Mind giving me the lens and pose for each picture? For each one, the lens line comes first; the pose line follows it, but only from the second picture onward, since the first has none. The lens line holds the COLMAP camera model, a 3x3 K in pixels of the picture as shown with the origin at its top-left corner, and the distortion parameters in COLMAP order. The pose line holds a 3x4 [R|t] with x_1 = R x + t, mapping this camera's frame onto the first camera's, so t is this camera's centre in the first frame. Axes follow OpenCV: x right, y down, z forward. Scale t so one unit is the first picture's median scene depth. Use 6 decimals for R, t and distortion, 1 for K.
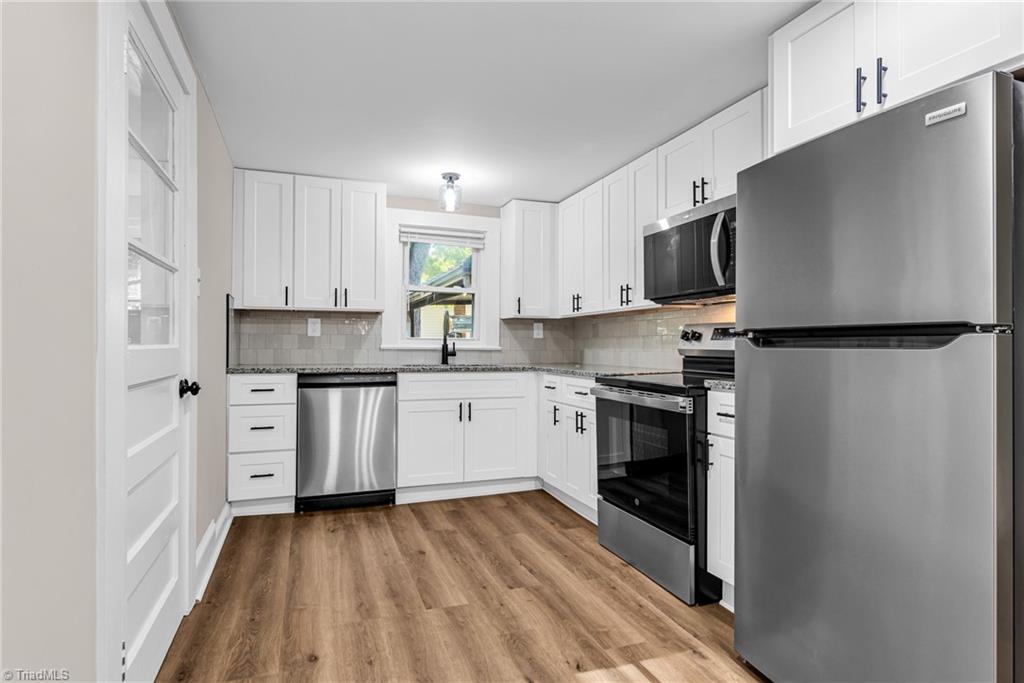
lens RADIAL K [[555.2, 0, 509.4], [0, 555.2, 341.5], [0, 0, 1]] dist [-0.001822, -0.001774]
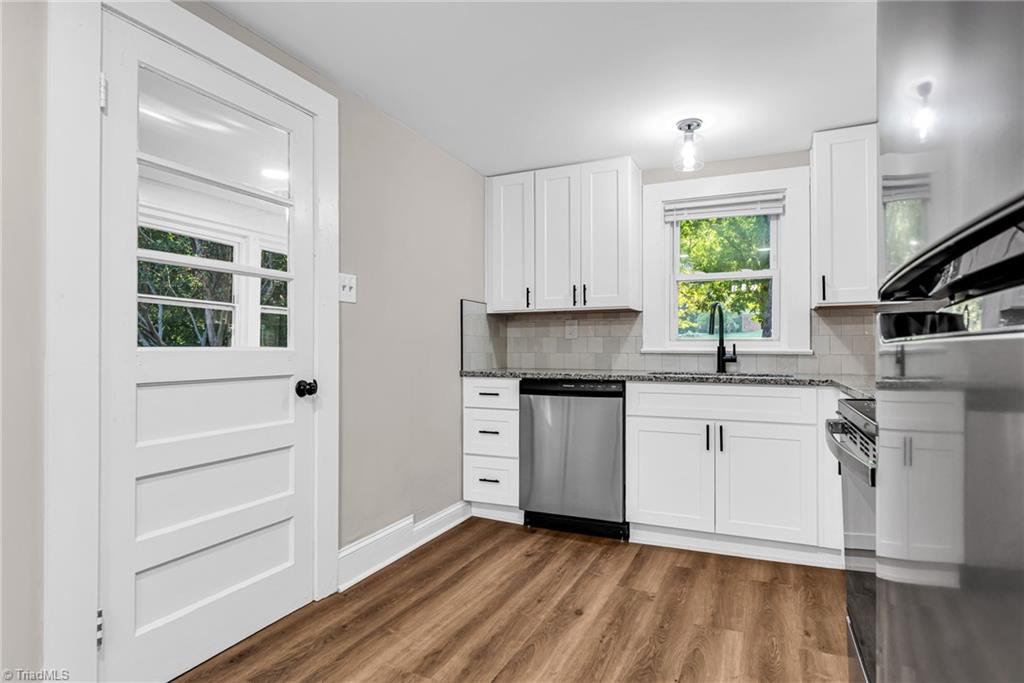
lens RADIAL K [[555.2, 0, 513.4], [0, 555.2, 345.4], [0, 0, 1]] dist [-0.001822, -0.001774]
pose [[0.705562, -0.010259, -0.708574, 0.273401], [0.008394, 0.999946, -0.006120, 0.006837], [0.708598, -0.001630, 0.705610, 0.314093]]
